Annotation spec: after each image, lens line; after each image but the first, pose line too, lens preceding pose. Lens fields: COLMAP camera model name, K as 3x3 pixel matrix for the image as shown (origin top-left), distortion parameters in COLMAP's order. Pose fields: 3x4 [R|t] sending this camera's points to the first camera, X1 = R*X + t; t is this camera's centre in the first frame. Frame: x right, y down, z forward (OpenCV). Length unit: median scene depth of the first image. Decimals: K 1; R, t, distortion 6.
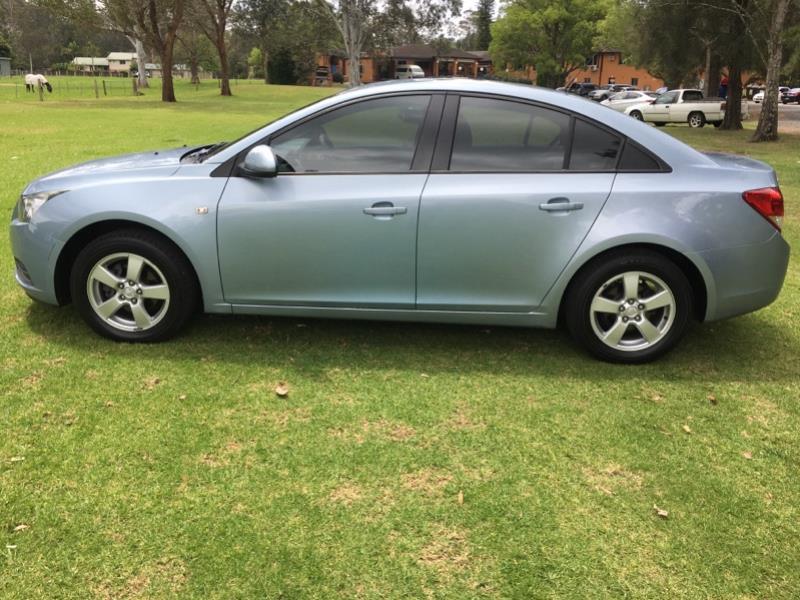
lens RADIAL K [[677.1, 0, 400.0], [0, 677.1, 300.0], [0, 0, 1]] dist [0.079915, -0.111465]
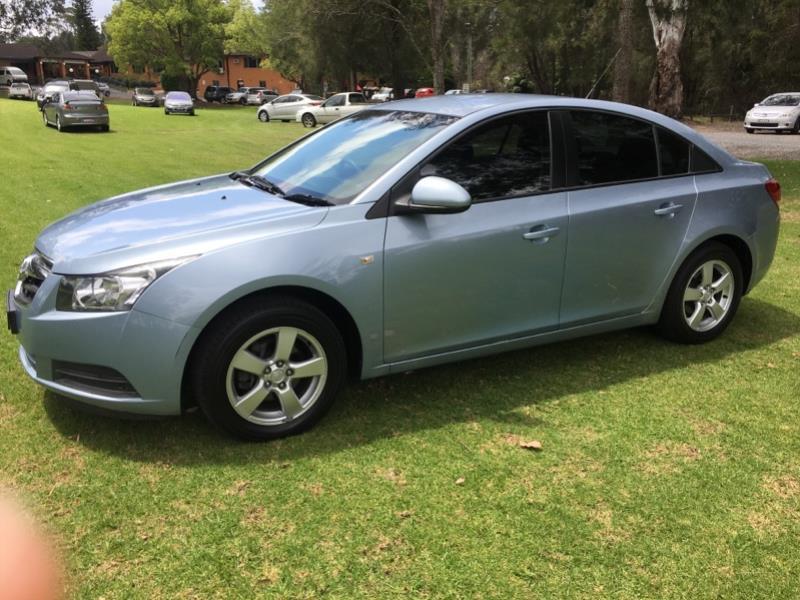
lens RADIAL K [[677.1, 0, 400.0], [0, 677.1, 300.0], [0, 0, 1]] dist [0.079915, -0.111465]
pose [[0.860991, -0.165791, 0.480841, -0.633459], [0.167053, 0.985114, 0.040538, -0.104970], [-0.480404, 0.045424, 0.875870, 0.241029]]
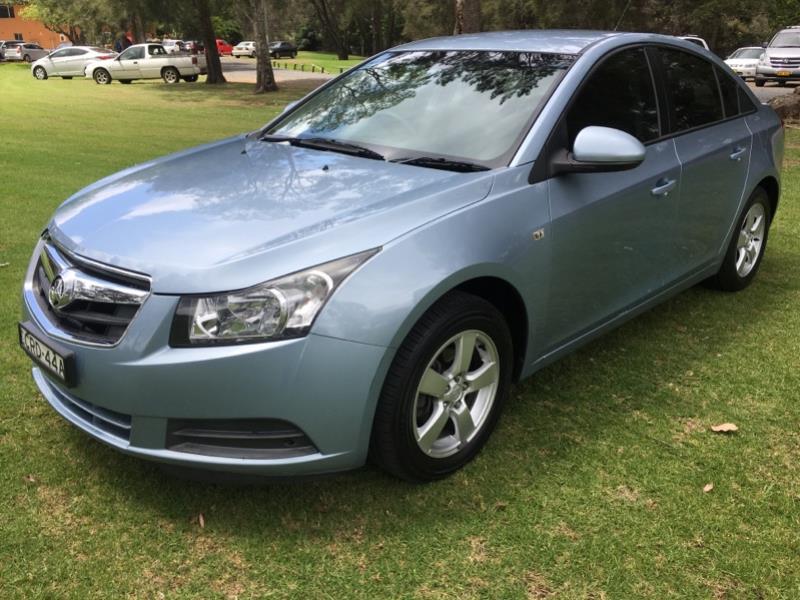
lens RADIAL K [[677.1, 0, 400.0], [0, 677.1, 300.0], [0, 0, 1]] dist [0.079915, -0.111465]
pose [[0.670408, -0.281489, 0.686525, -0.822395], [0.240249, 0.957752, 0.158088, -0.199784], [-0.702021, 0.058953, 0.709712, 0.593004]]
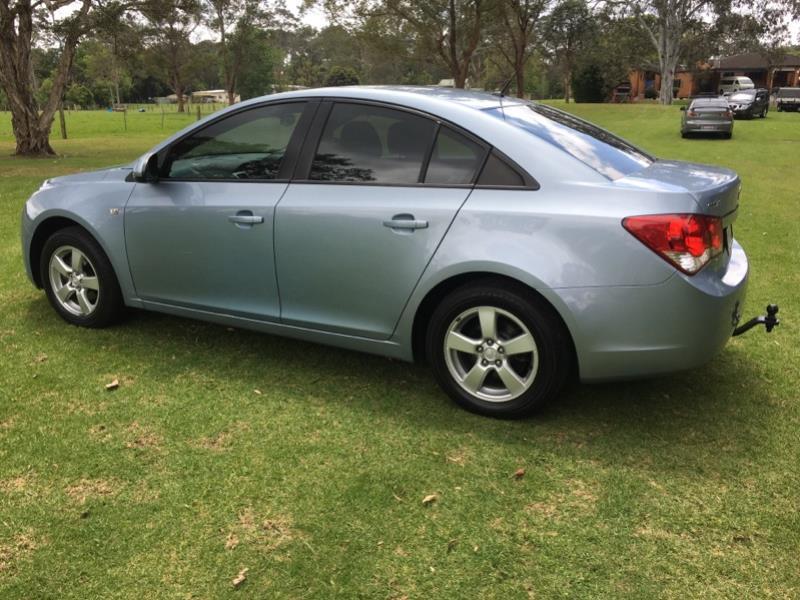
lens RADIAL K [[677.1, 0, 400.0], [0, 677.1, 300.0], [0, 0, 1]] dist [0.079915, -0.111465]
pose [[0.902338, 0.095322, -0.420356, 0.569710], [-0.106585, 0.994298, -0.003325, -0.033753], [0.417642, 0.047804, 0.907353, 0.190934]]
